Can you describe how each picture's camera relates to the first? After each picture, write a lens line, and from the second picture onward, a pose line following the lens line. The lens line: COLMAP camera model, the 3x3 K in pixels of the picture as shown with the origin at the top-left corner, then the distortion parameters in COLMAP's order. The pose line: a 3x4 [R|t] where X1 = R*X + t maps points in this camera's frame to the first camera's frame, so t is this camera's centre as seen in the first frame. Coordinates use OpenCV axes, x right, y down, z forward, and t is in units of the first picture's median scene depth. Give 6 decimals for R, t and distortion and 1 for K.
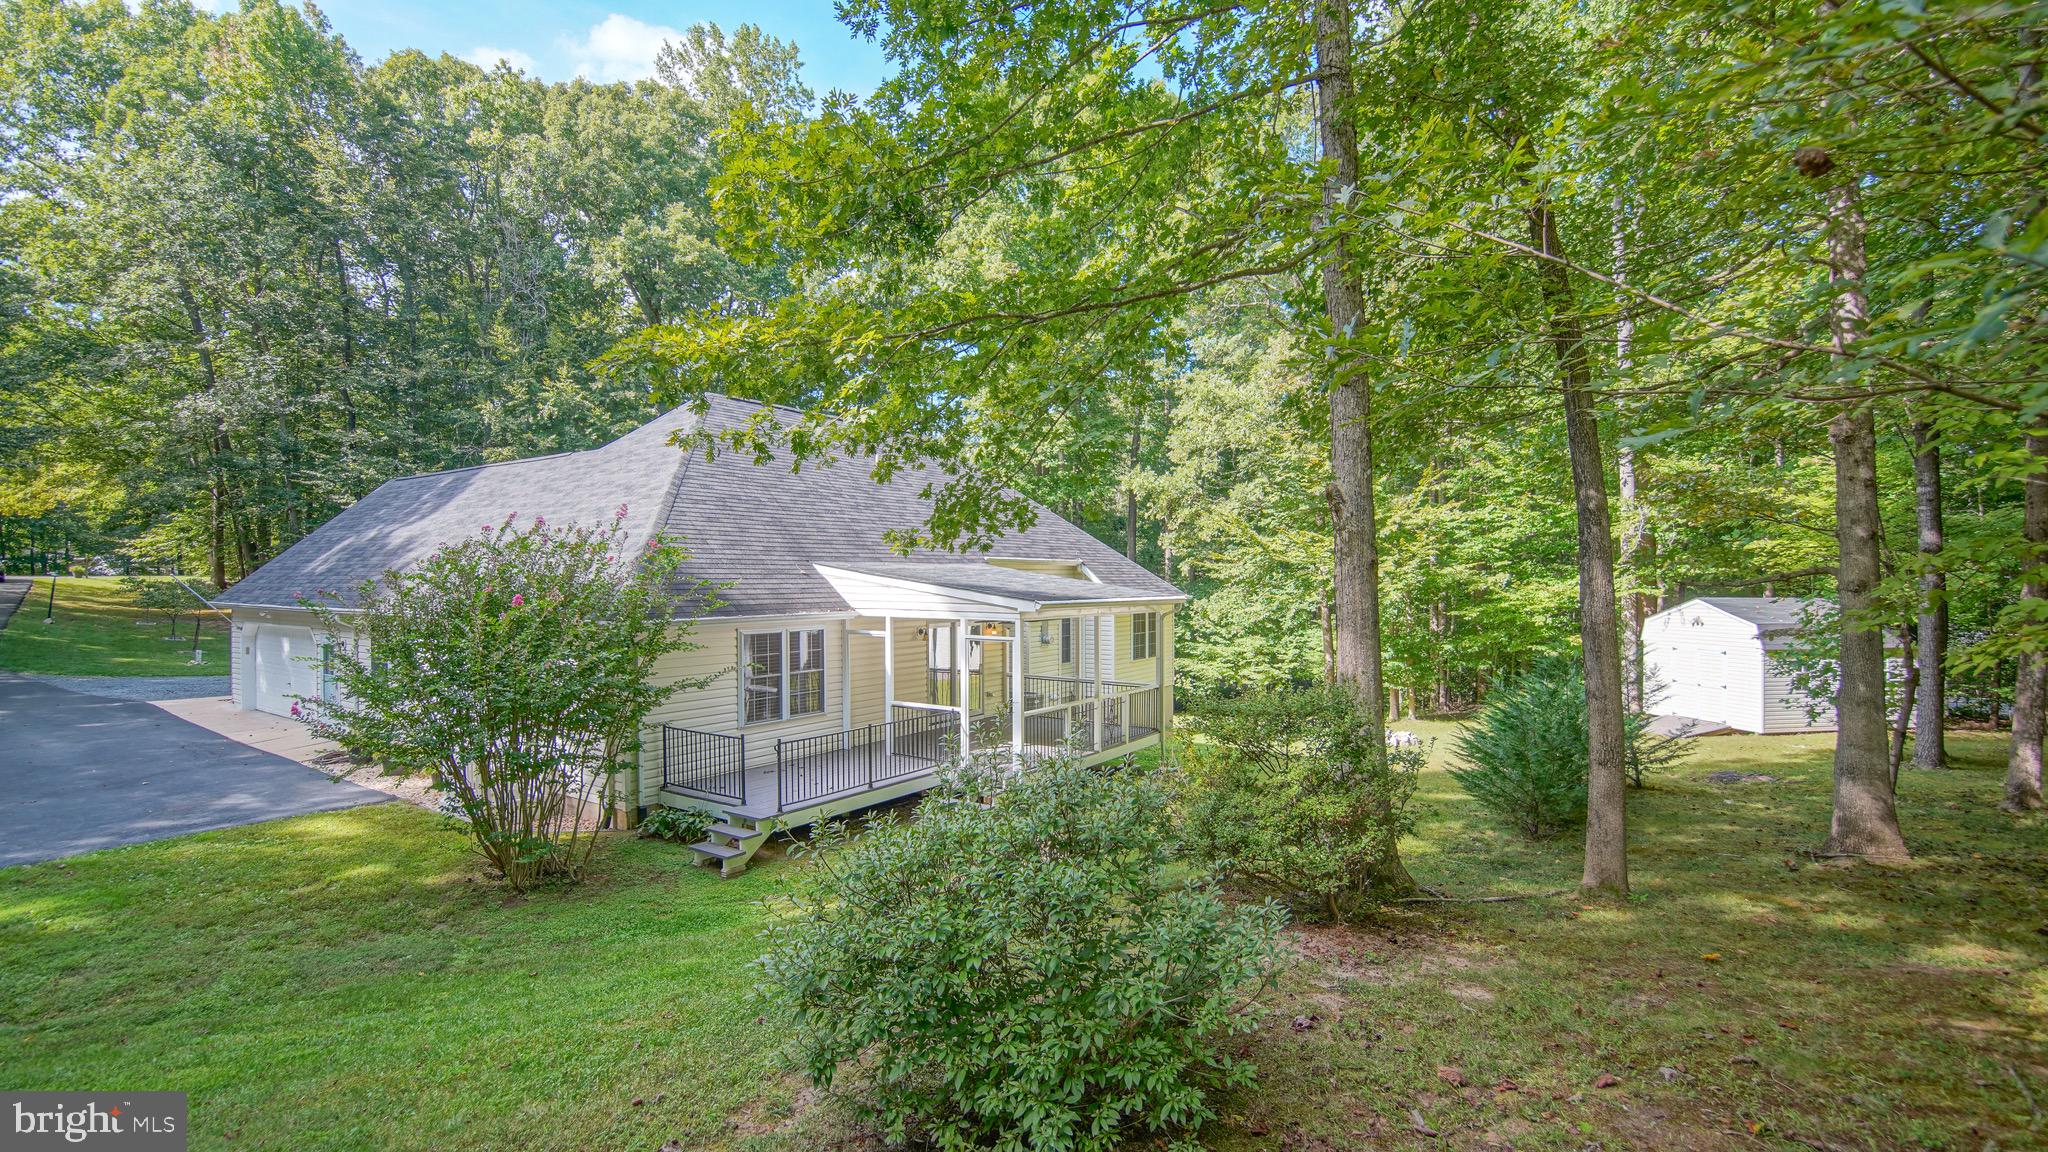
lens RADIAL K [[912.7, 0, 1029.5], [0, 912.7, 576.1], [0, 0, 1]] dist [-0.038399, 0.008428]
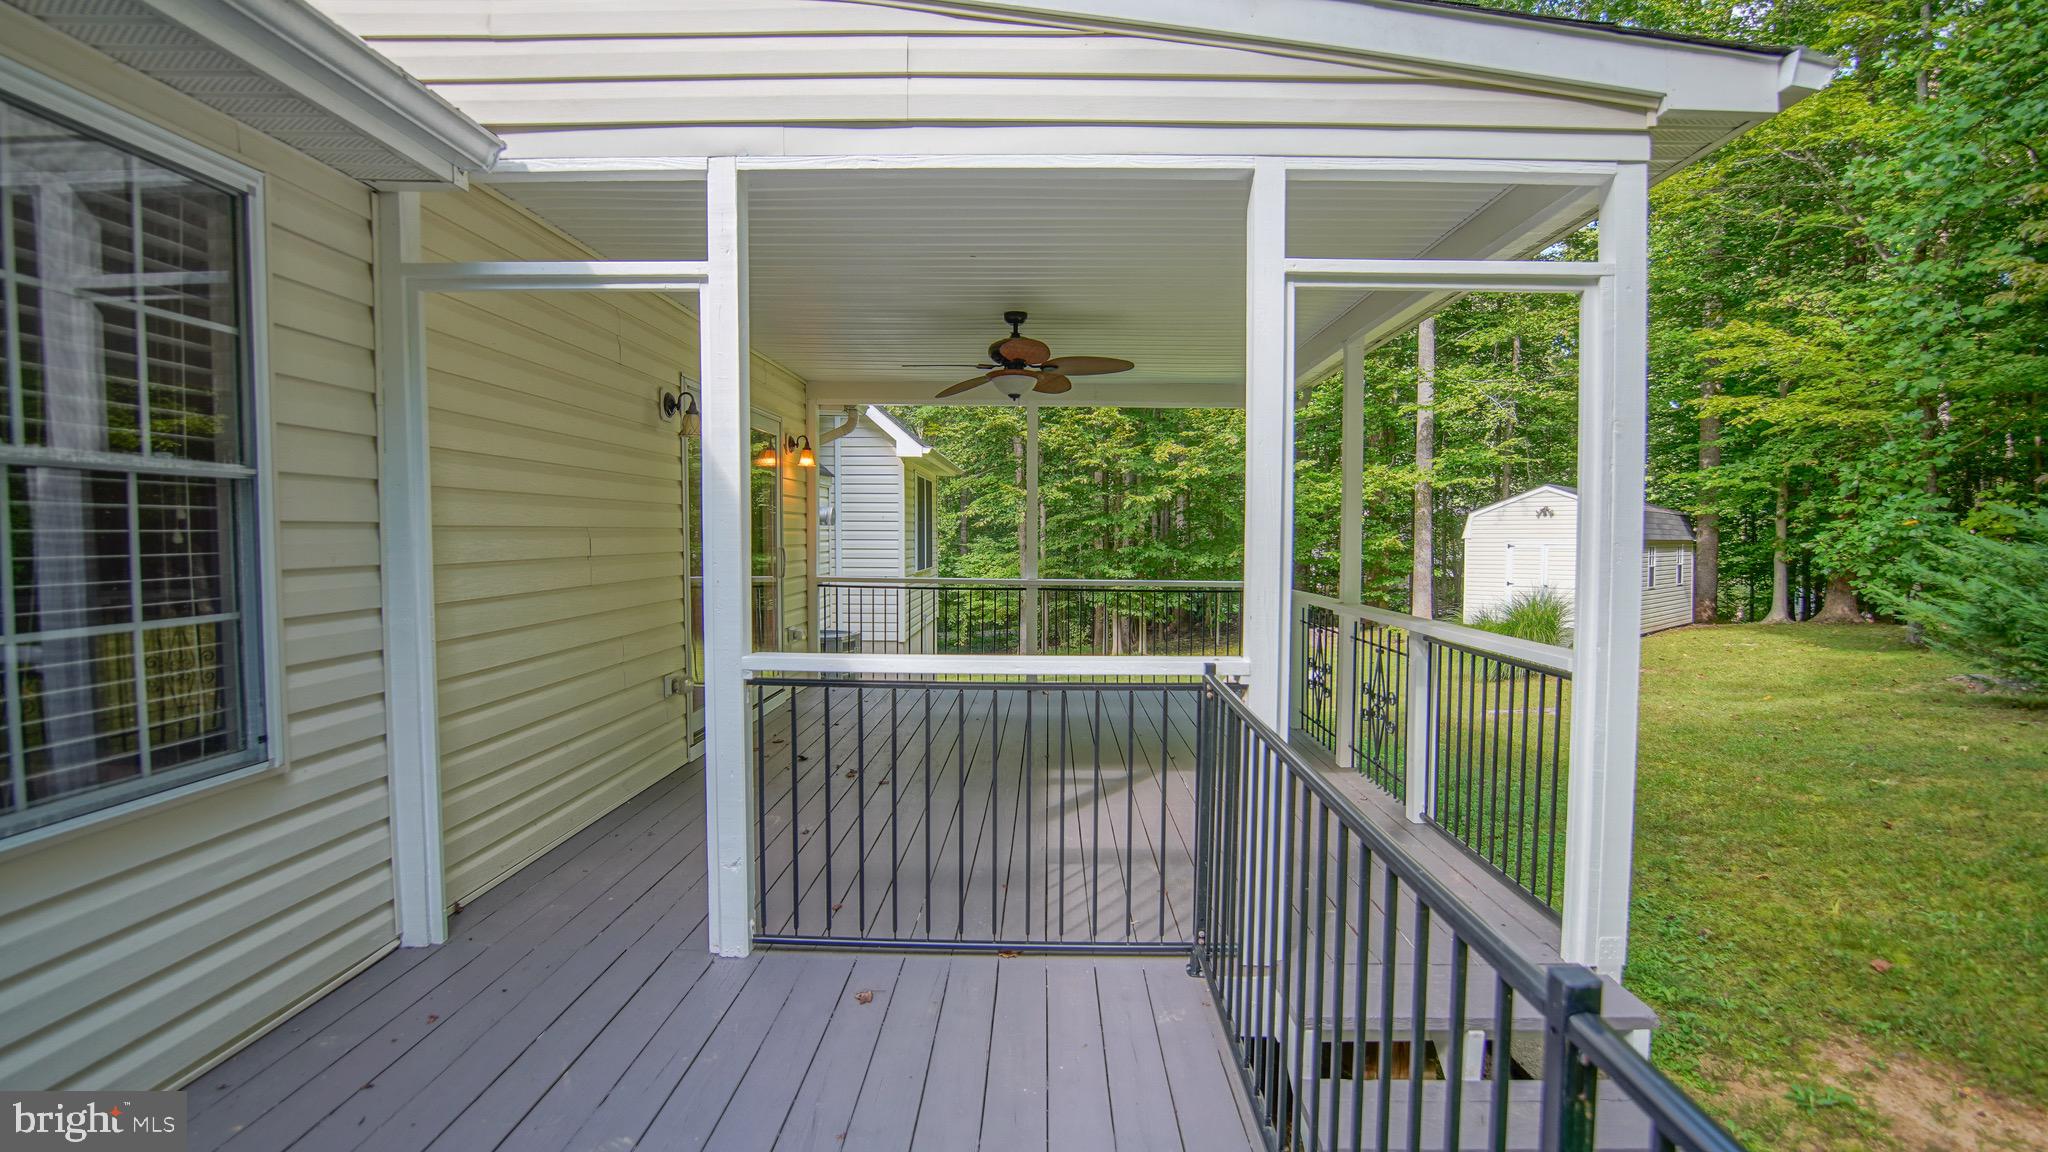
lens RADIAL K [[912.7, 0, 1029.5], [0, 912.7, 576.1], [0, 0, 1]] dist [-0.038399, 0.008428]
pose [[0.843389, -0.020592, 0.536908, -0.181717], [-0.005892, 0.998851, 0.047564, 0.102589], [-0.537271, -0.043279, 0.842299, 0.749332]]
